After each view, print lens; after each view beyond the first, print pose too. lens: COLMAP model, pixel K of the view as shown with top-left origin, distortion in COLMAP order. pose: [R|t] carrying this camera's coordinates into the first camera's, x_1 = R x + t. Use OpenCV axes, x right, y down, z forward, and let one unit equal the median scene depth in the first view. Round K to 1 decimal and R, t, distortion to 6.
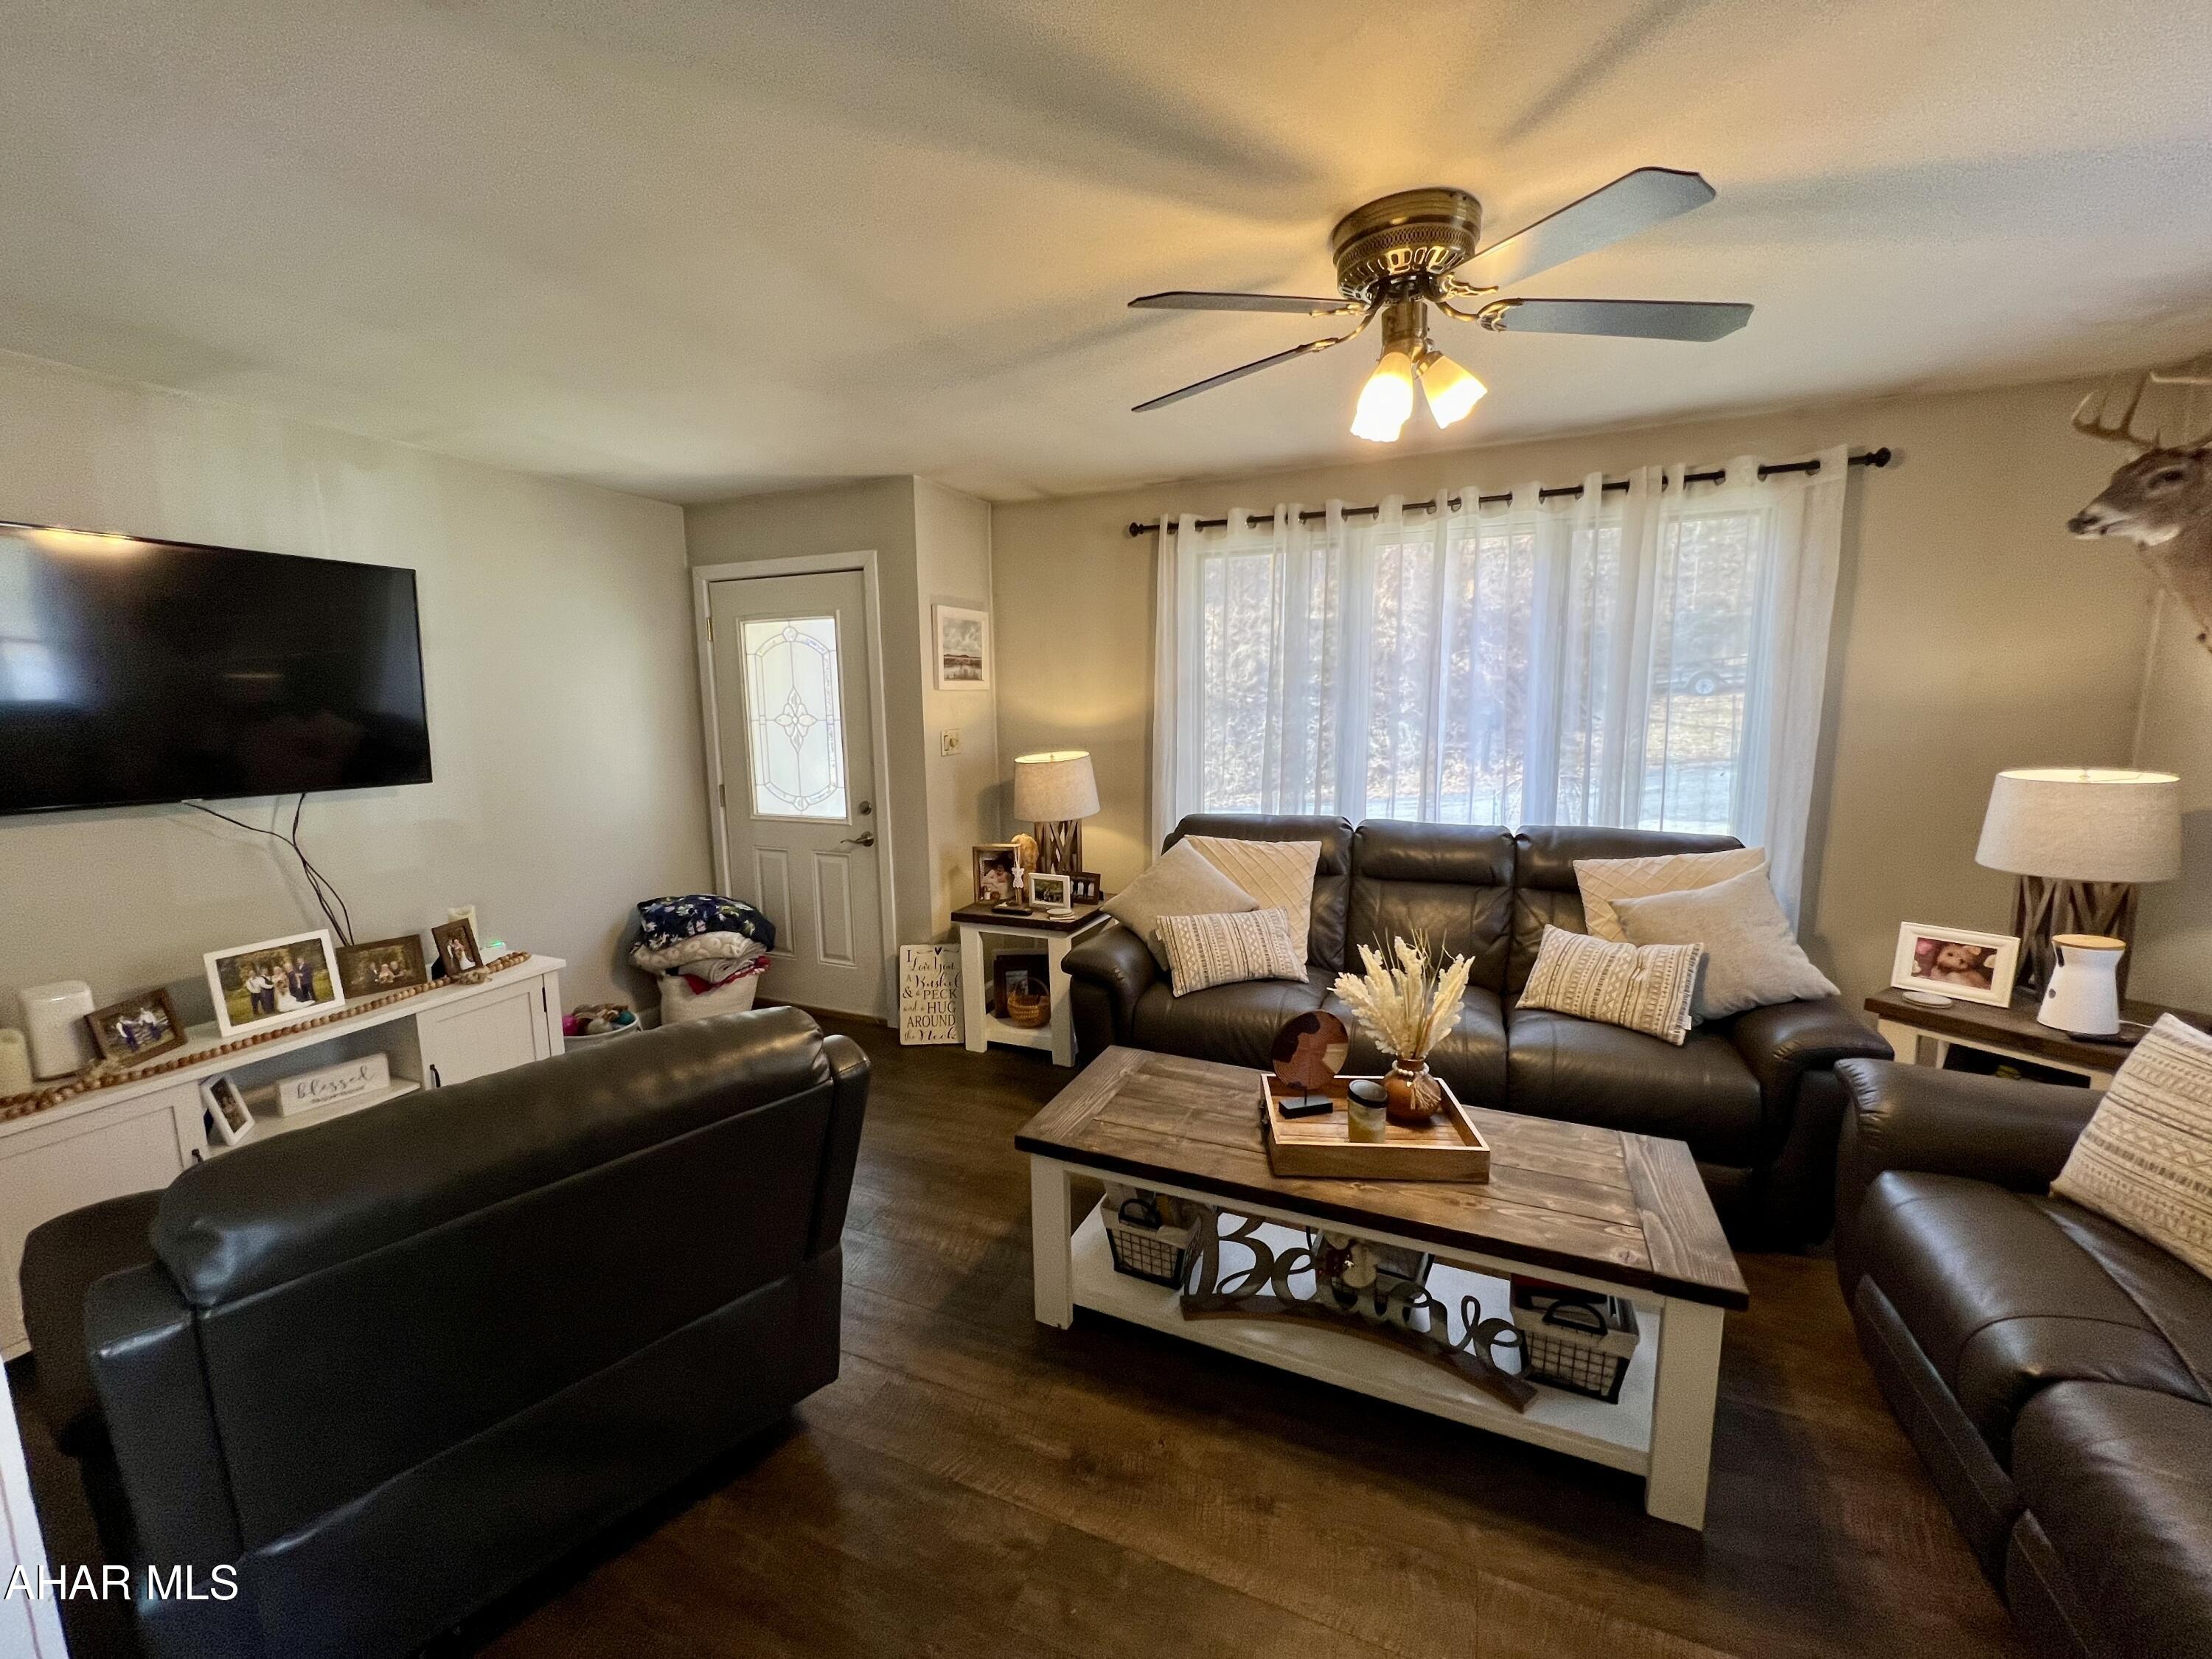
lens RADIAL K [[893.2, 0, 1097.9], [0, 893.2, 825.1], [0, 0, 1]] dist [-0.000052, 0.000381]
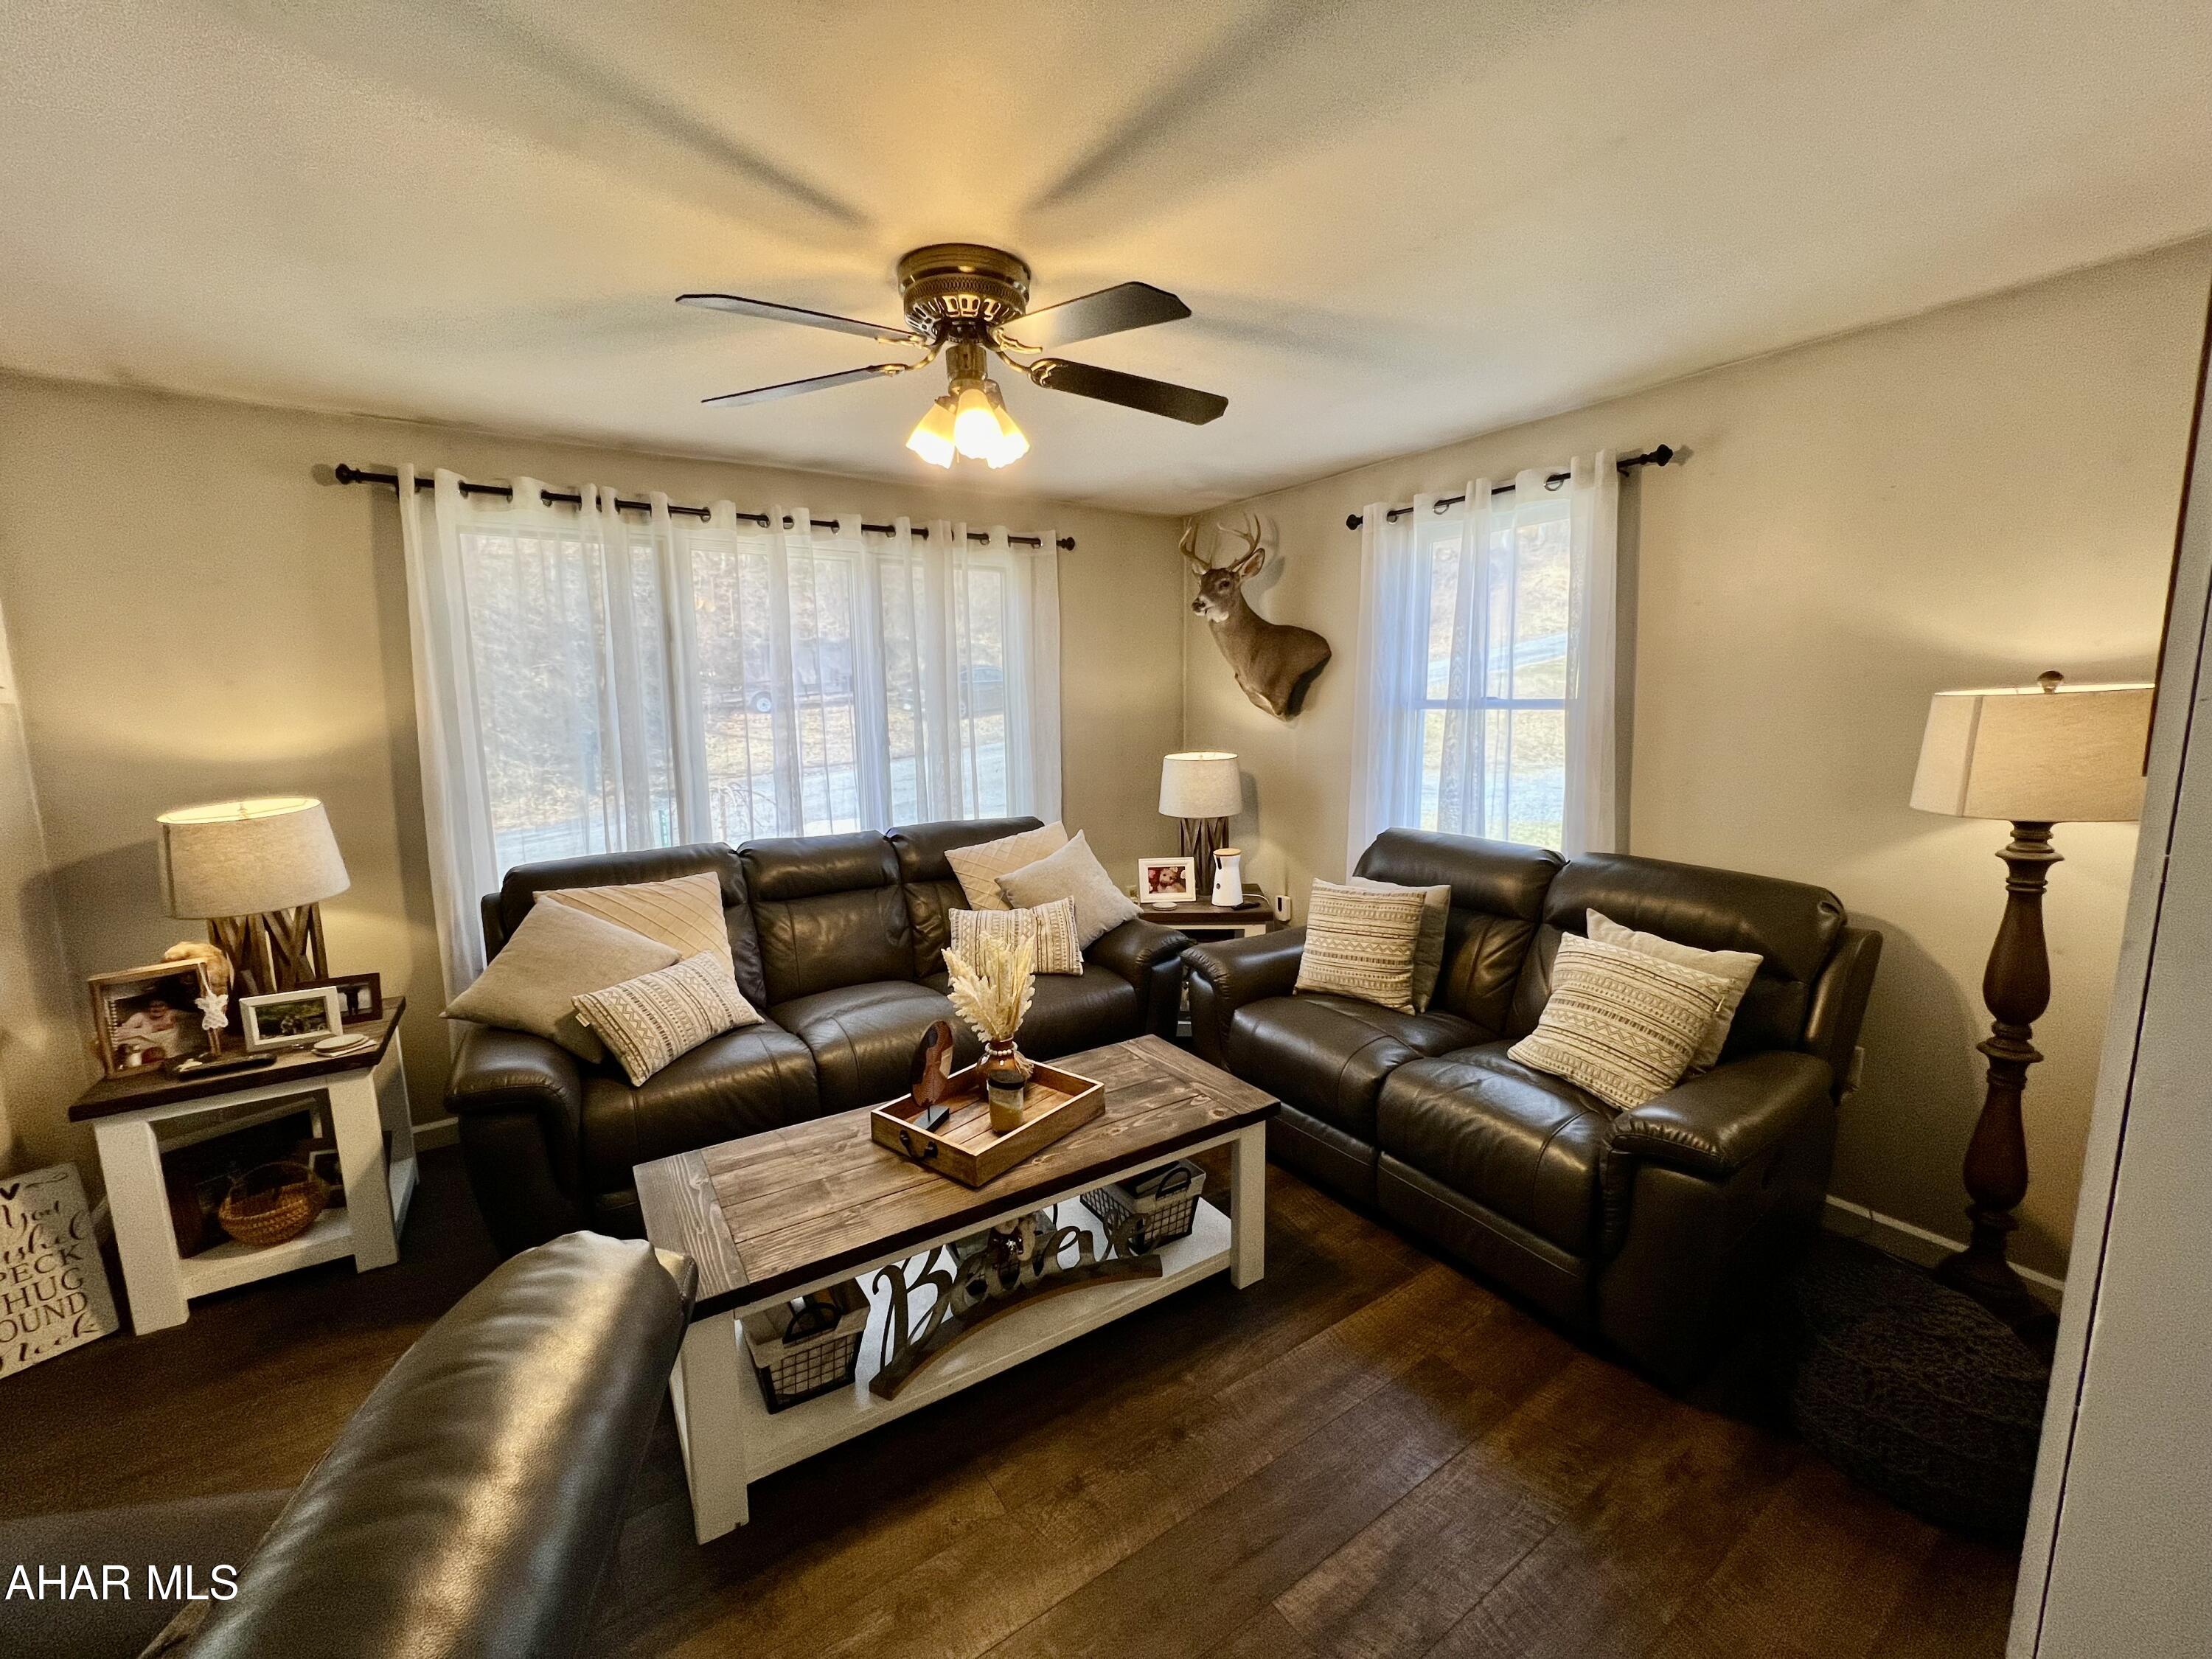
lens RADIAL K [[893.2, 0, 1110.7], [0, 893.2, 822.8], [0, 0, 1]] dist [-0.000052, 0.000381]
pose [[0.539610, -0.108651, 0.834875, -0.296584], [0.127422, 0.990754, 0.046579, -0.022558], [-0.832217, 0.081247, 0.548465, 0.172751]]
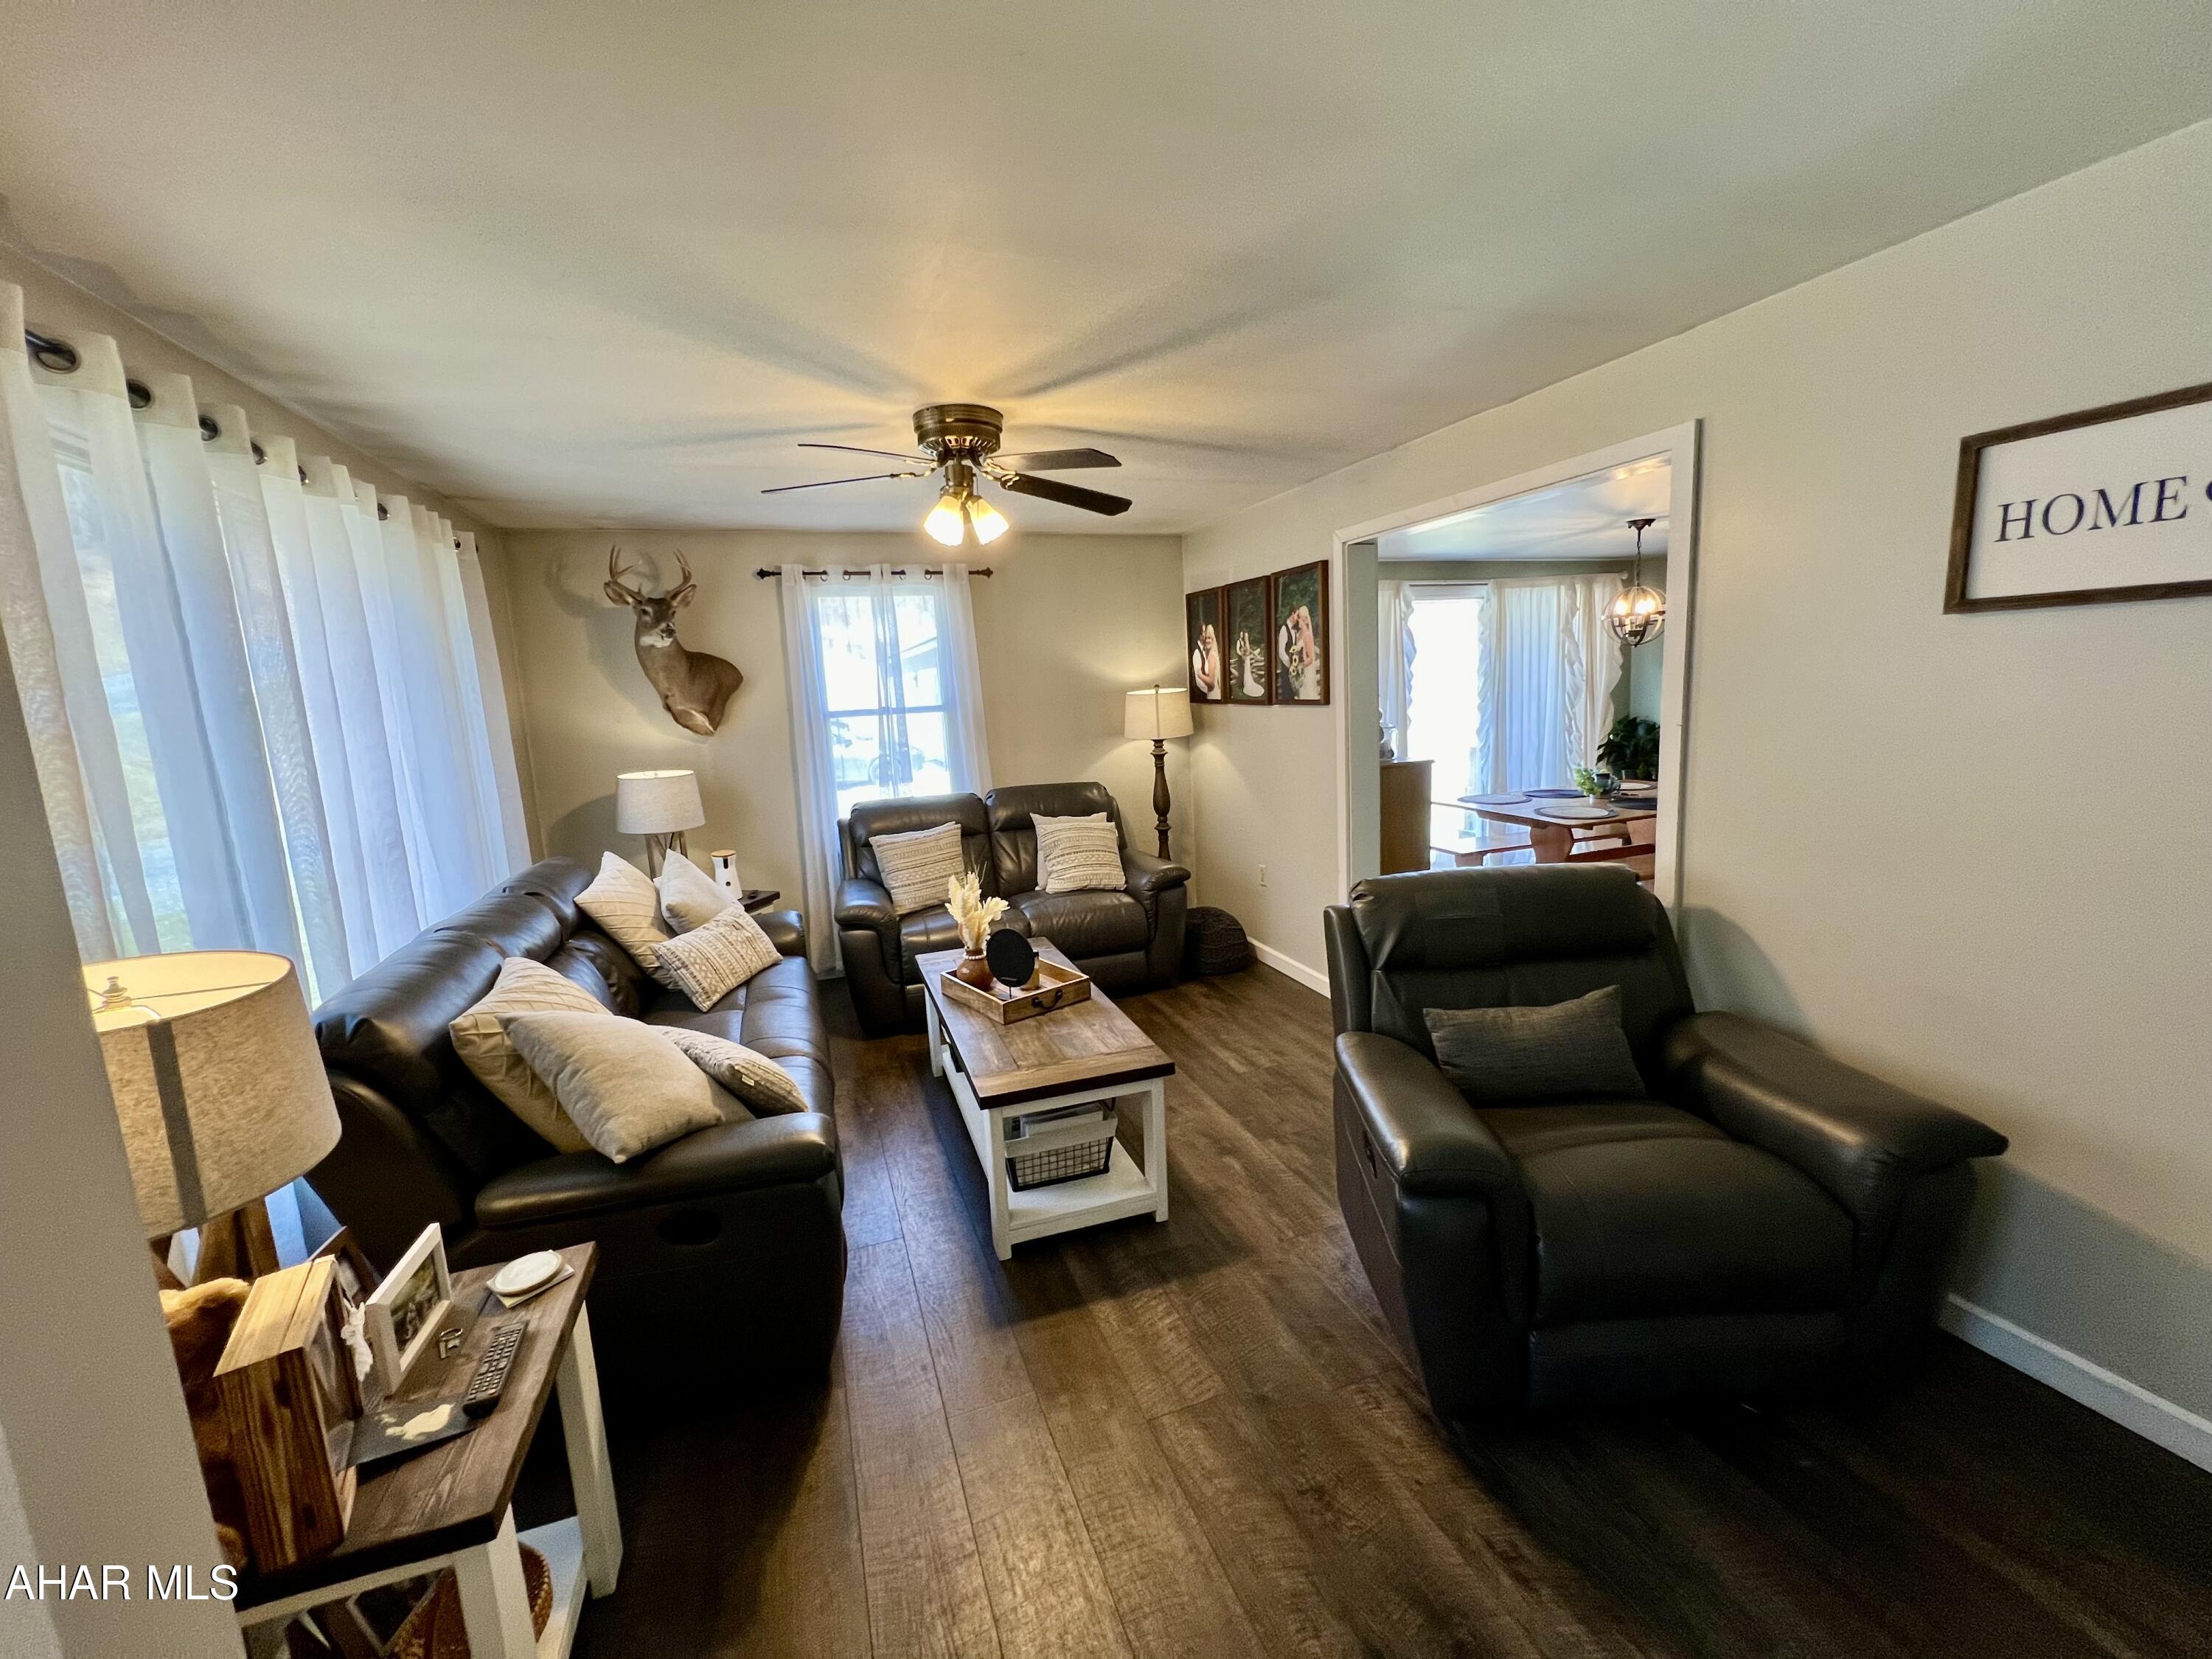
lens RADIAL K [[893.2, 0, 1107.1], [0, 893.2, 823.9], [0, 0, 1]] dist [-0.000052, 0.000381]
pose [[-0.684178, -0.067606, 0.726175, -0.576398], [0.163822, 0.956004, 0.243350, -0.177745], [-0.710677, 0.285458, -0.643002, 1.117598]]
